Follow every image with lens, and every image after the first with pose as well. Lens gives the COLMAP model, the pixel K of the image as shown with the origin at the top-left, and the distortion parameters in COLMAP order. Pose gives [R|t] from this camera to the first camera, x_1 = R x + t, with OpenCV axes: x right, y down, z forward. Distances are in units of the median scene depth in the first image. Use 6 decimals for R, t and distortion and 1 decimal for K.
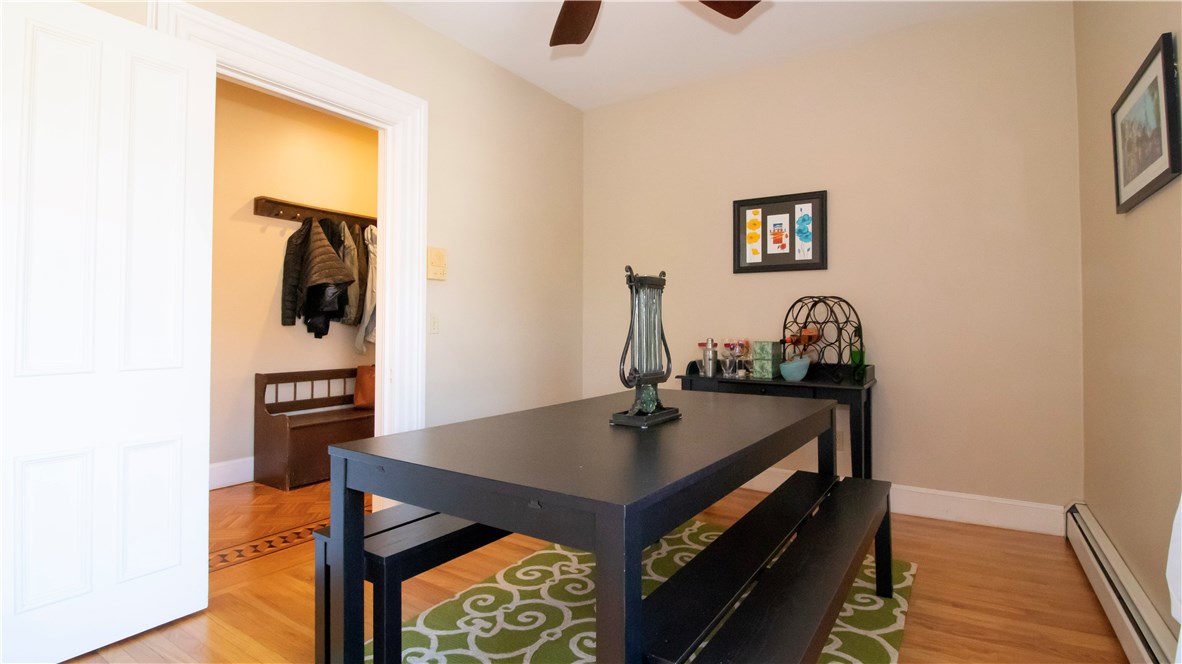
lens RADIAL K [[555.4, 0, 581.7], [0, 555.4, 323.0], [0, 0, 1]] dist [-0.029191, -0.001407]
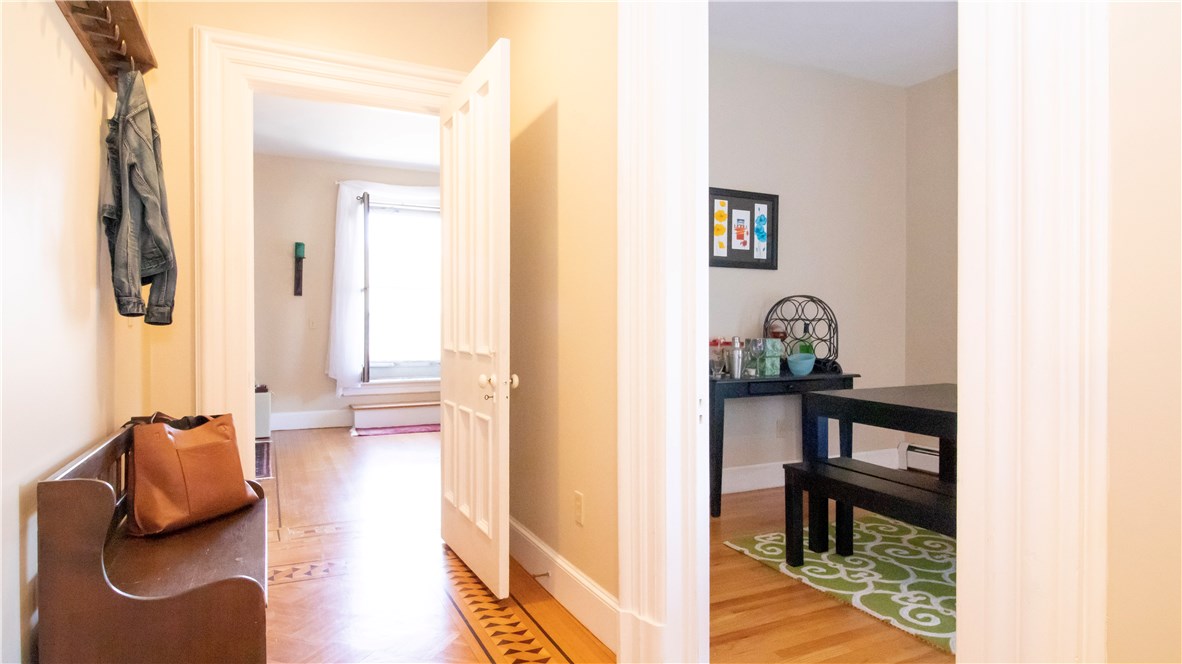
lens RADIAL K [[687.6, 0, 586.2], [0, 687.6, 330.9], [0, 0, 1]] dist [0.009268, 0.001334]
pose [[0.499248, -0.007058, 0.866430, -0.866015], [-0.001394, 0.999959, 0.008949, 0.008528], [-0.866458, -0.005676, 0.499218, 0.641393]]
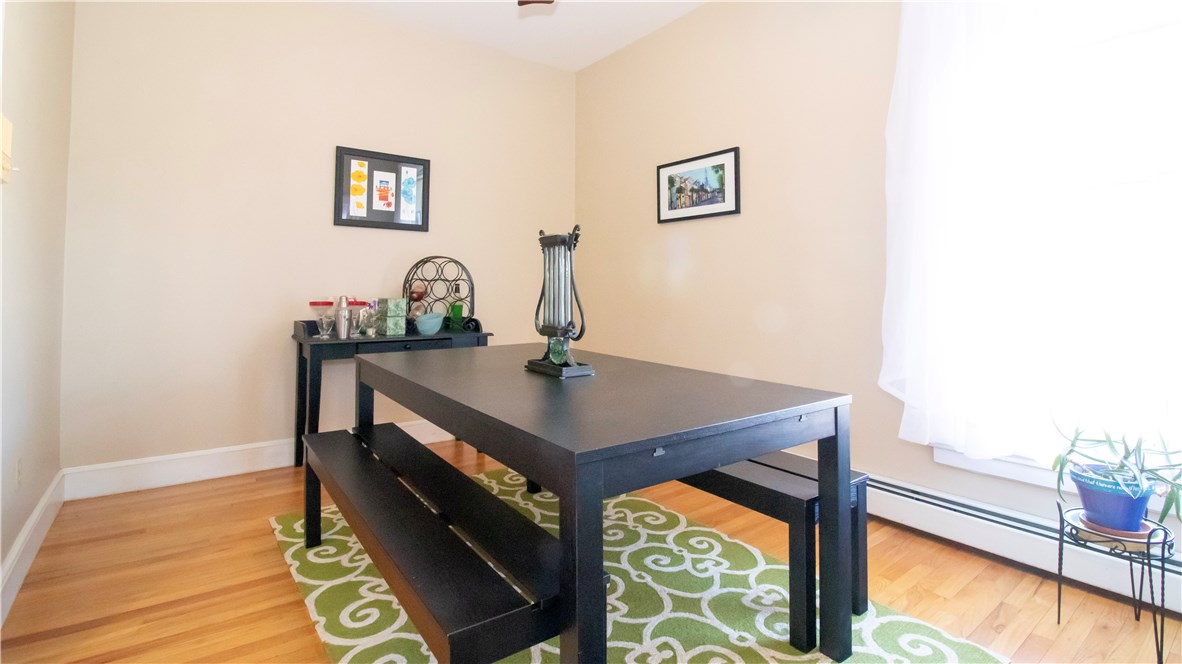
lens RADIAL K [[555.4, 0, 584.7], [0, 555.4, 279.9], [0, 0, 1]] dist [-0.029191, -0.001407]
pose [[0.335927, 0.010148, 0.941833, -0.476053], [-0.009068, 0.999930, -0.007540, 0.004227], [-0.941844, -0.006008, 0.335996, 0.328242]]
